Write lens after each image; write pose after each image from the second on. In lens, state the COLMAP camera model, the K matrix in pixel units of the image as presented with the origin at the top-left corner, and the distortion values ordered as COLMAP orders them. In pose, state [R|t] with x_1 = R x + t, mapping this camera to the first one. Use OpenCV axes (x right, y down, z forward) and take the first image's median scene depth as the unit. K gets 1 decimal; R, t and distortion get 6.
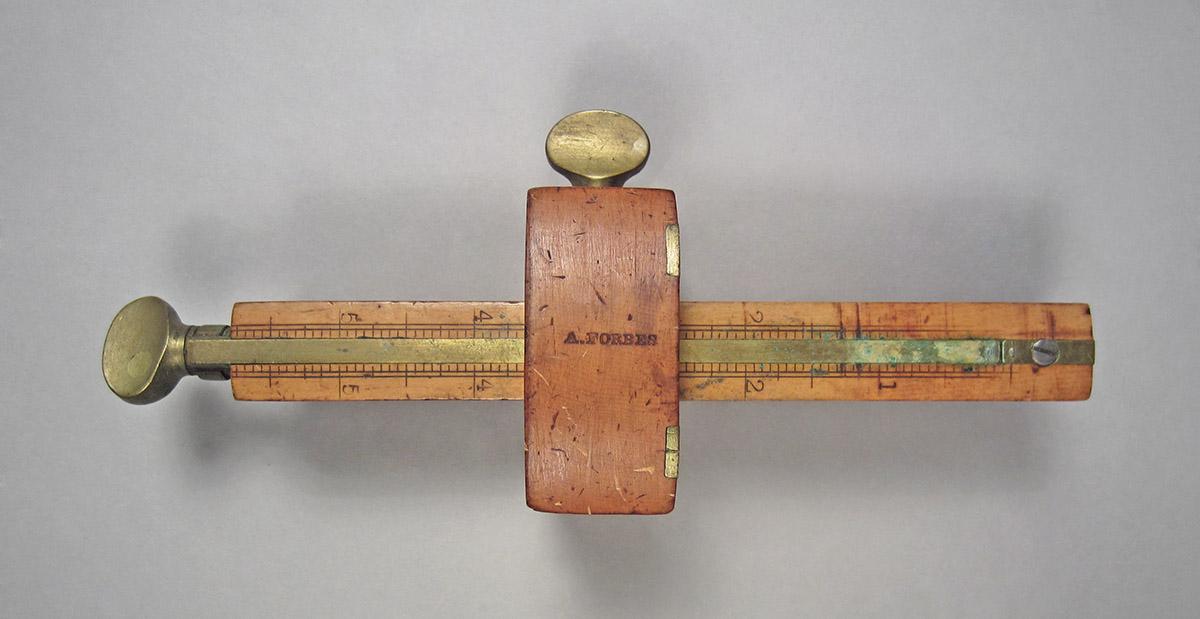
lens RADIAL K [[911.7, 0, 595.5], [0, 911.7, 304.9], [0, 0, 1]] dist [0.008100, -0.001062]
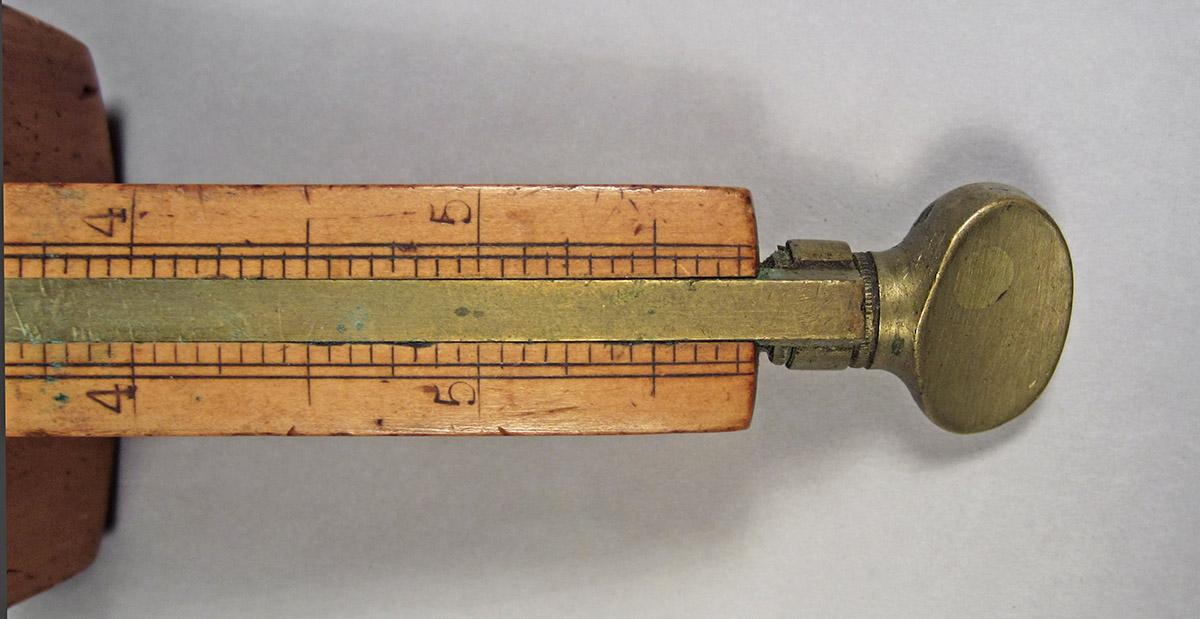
lens RADIAL K [[911.7, 0, 606.9], [0, 911.7, 318.6], [0, 0, 1]] dist [0.008100, -0.001062]
pose [[-0.999602, -0.000891, -0.028181, -0.324908], [0.000122, -0.999628, 0.027266, 0.036339], [-0.028195, 0.027252, 0.999231, 0.606613]]
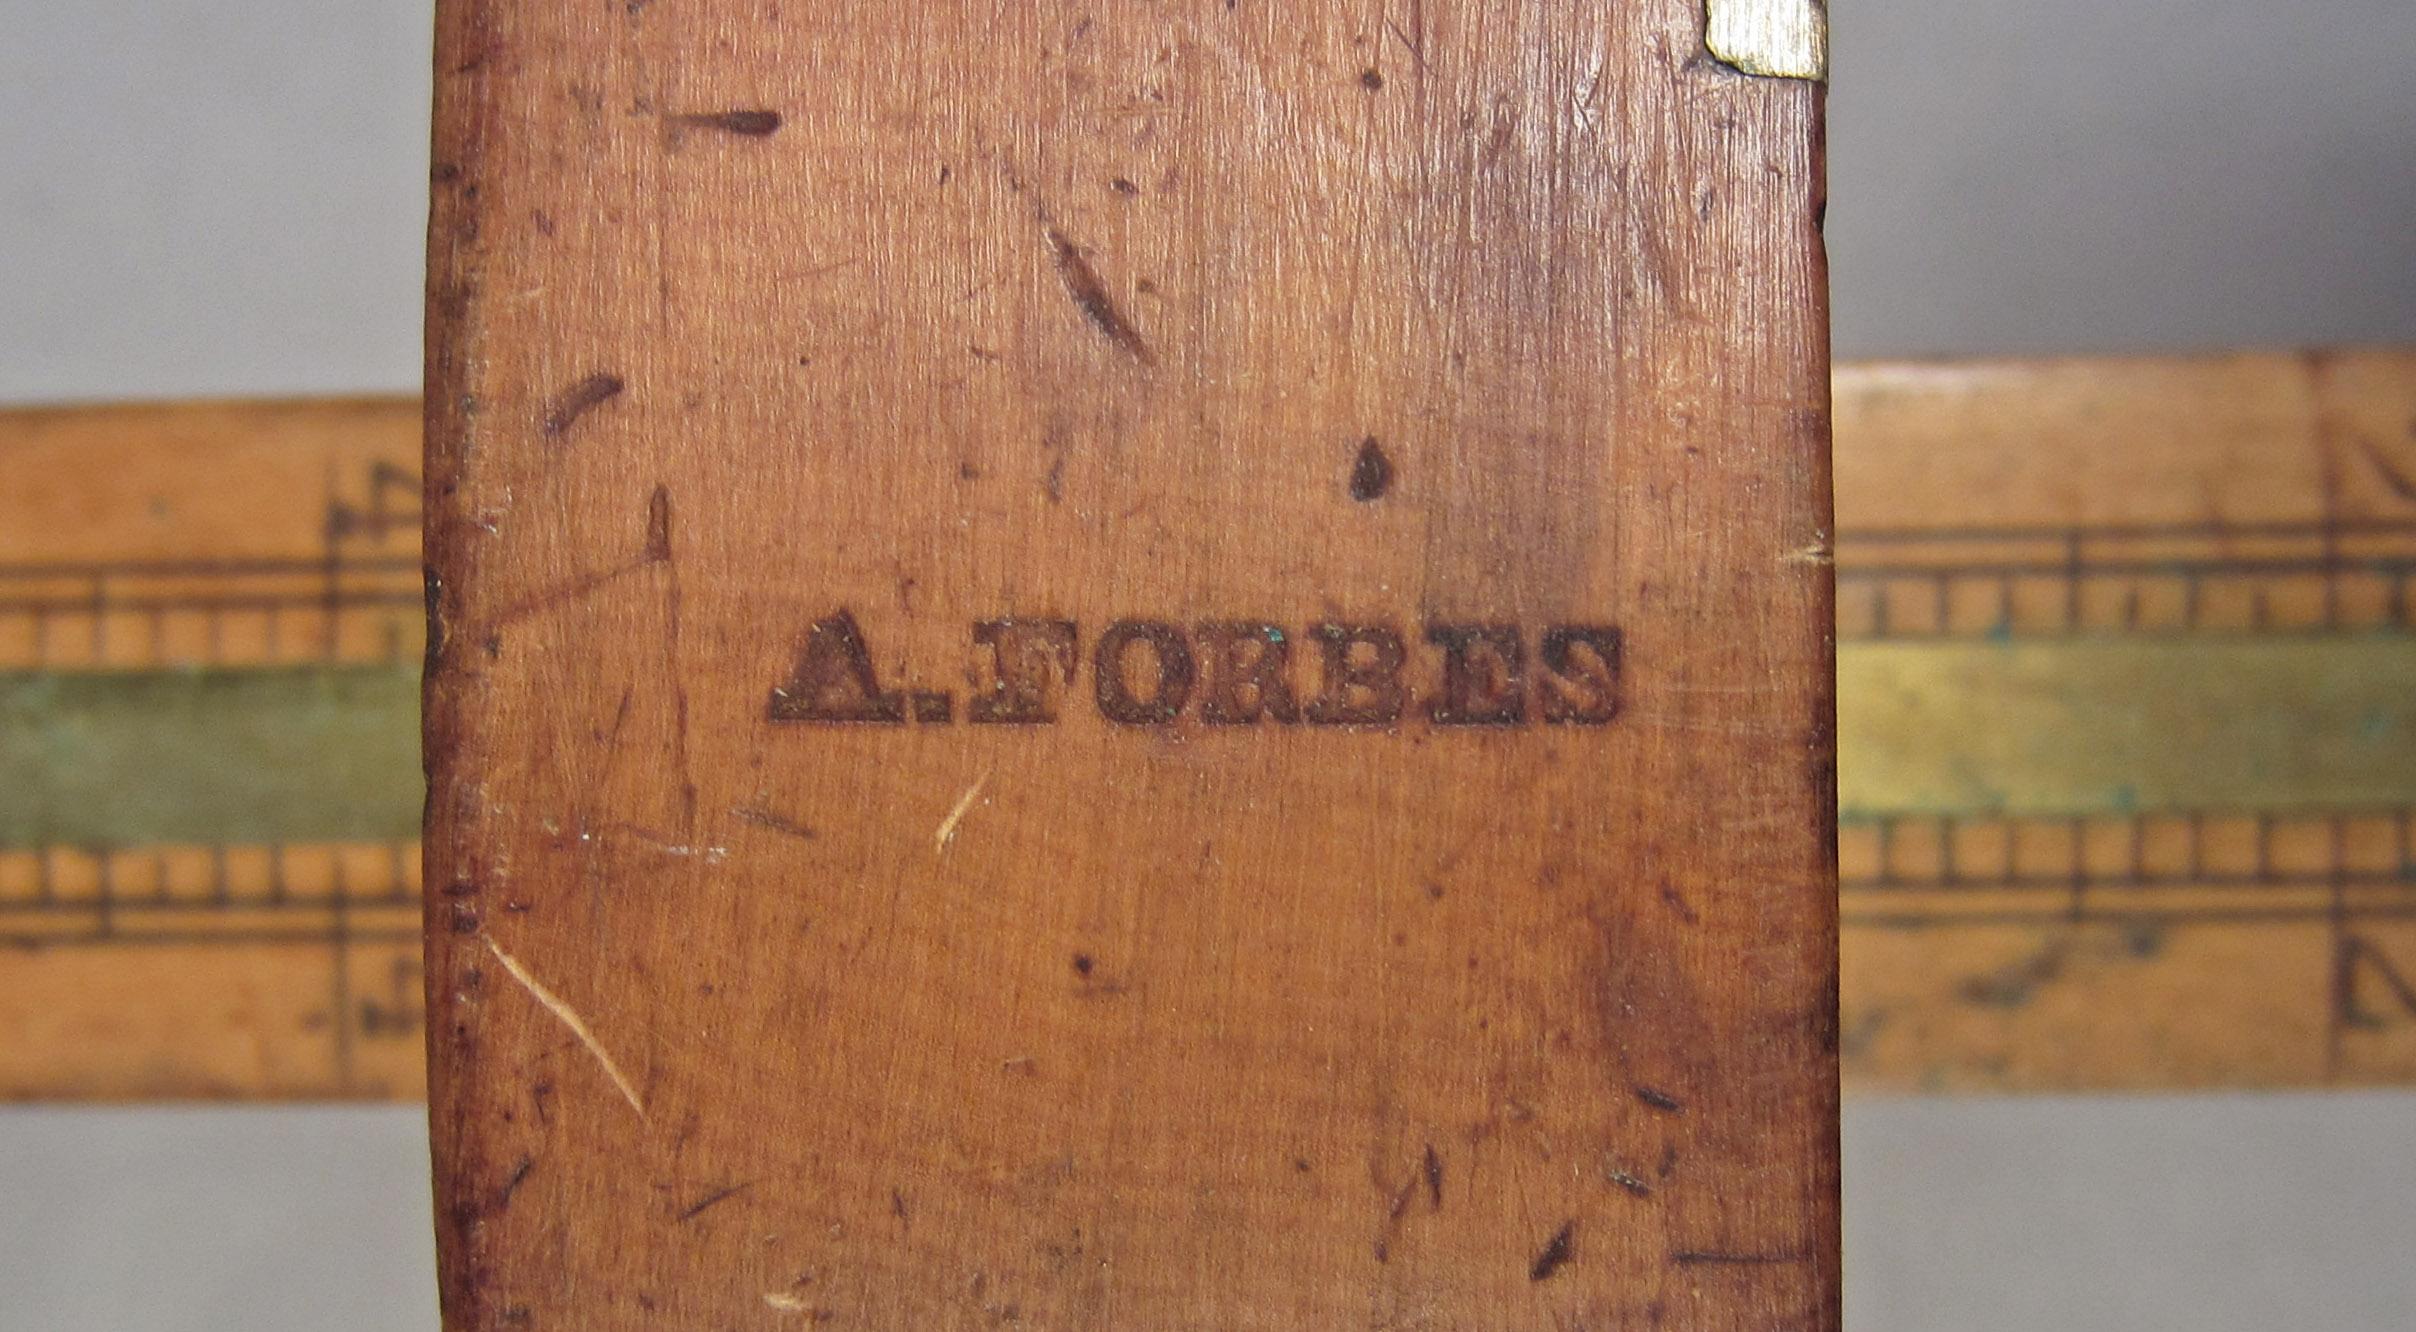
lens RADIAL K [[2856.5, 0, 1317.8], [0, 2856.5, 608.1], [0, 0, 1]] dist [0.005780, 0.000000]
pose [[0.996692, -0.019692, -0.078848, 0.050856], [0.022989, 0.998889, 0.041125, 0.014058], [0.077951, -0.042802, 0.996038, 0.581185]]
